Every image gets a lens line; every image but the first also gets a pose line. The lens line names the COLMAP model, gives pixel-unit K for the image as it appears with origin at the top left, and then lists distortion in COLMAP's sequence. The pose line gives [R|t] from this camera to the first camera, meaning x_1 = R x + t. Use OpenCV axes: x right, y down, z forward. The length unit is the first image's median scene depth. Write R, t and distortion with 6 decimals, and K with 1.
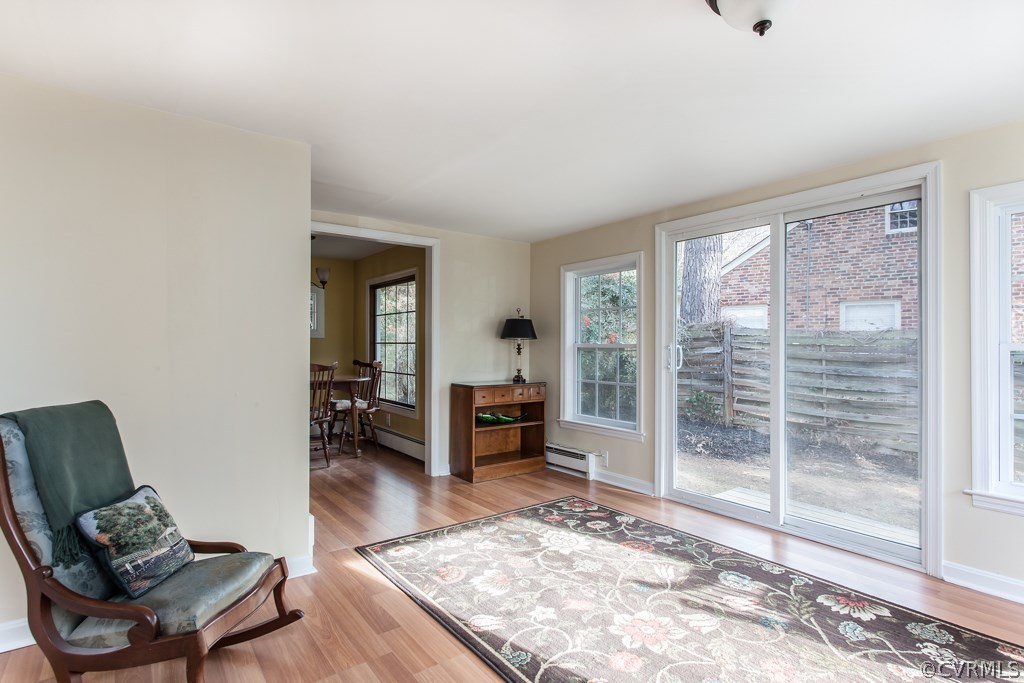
lens RADIAL K [[524.1, 0, 508.0], [0, 524.1, 341.2], [0, 0, 1]] dist [0.012294, -0.000131]
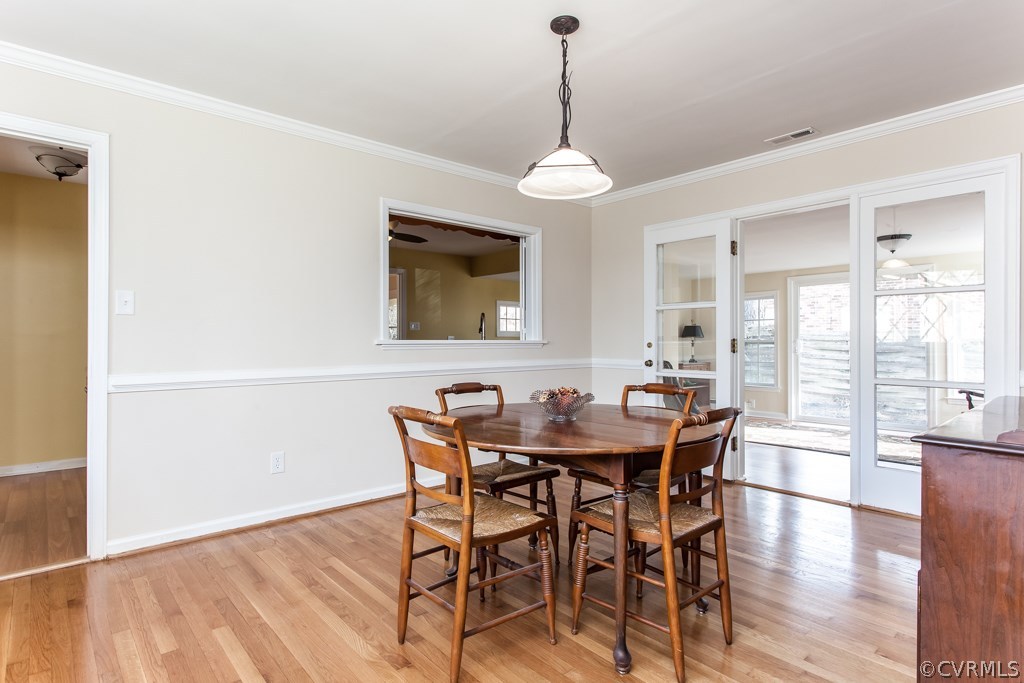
lens RADIAL K [[553.8, 0, 512.0], [0, 553.8, 341.5], [0, 0, 1]] dist [0.000830, 0.000225]
pose [[0.998036, -0.002800, 0.062578, -0.673065], [0.002558, 0.999989, 0.003948, -0.000283], [-0.062589, -0.003780, 0.998032, -0.746956]]
